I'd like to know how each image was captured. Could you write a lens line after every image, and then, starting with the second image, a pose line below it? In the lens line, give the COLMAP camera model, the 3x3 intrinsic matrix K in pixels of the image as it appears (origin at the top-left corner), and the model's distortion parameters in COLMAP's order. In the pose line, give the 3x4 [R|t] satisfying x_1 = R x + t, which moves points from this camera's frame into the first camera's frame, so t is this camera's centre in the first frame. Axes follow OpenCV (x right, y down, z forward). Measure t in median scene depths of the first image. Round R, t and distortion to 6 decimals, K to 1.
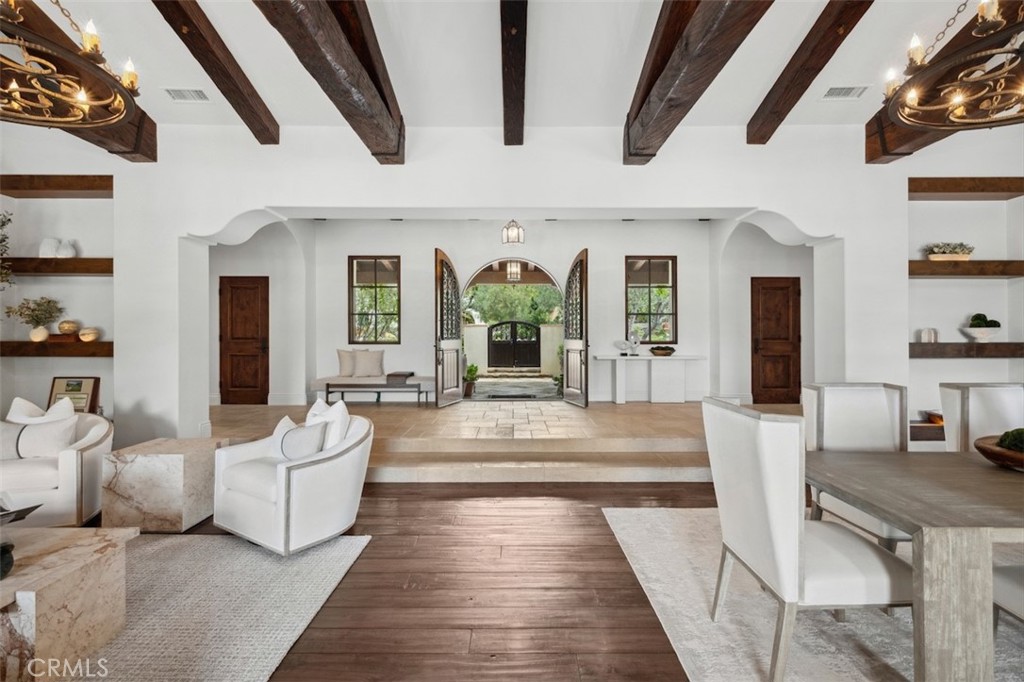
lens RADIAL K [[475.7, 0, 520.1], [0, 475.7, 332.5], [0, 0, 1]] dist [-0.002602, 0.000243]
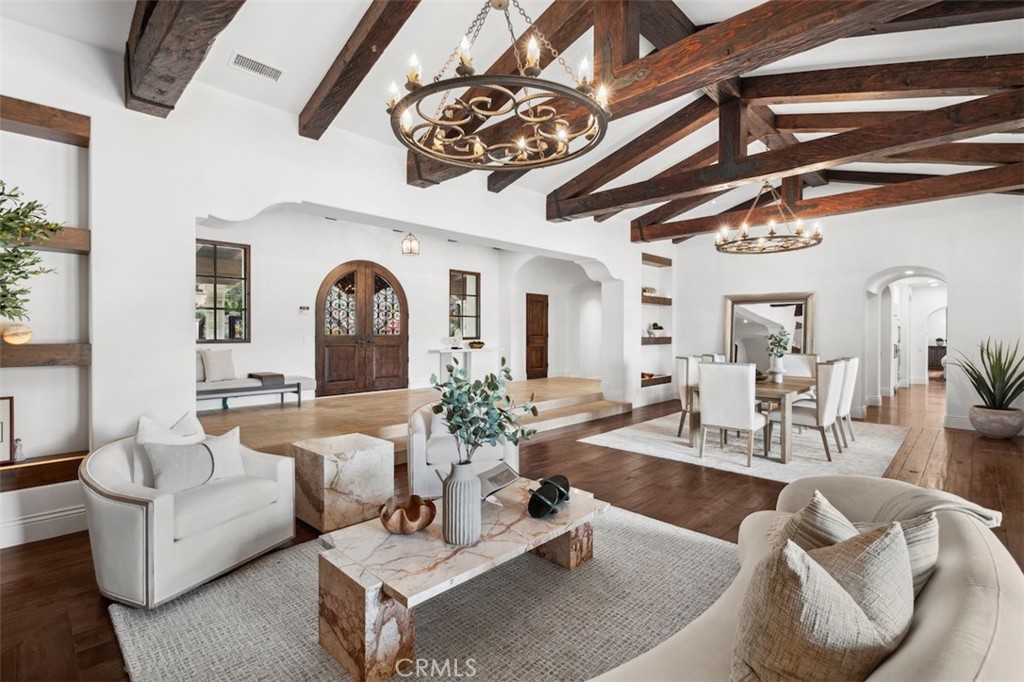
lens RADIAL K [[475.7, 0, 511.8], [0, 475.7, 338.1], [0, 0, 1]] dist [-0.002602, 0.000243]
pose [[0.692022, -0.007055, 0.721841, -0.599764], [-0.007106, 0.999837, 0.016584, -0.002293], [-0.721841, -0.016606, 0.691860, 0.020622]]
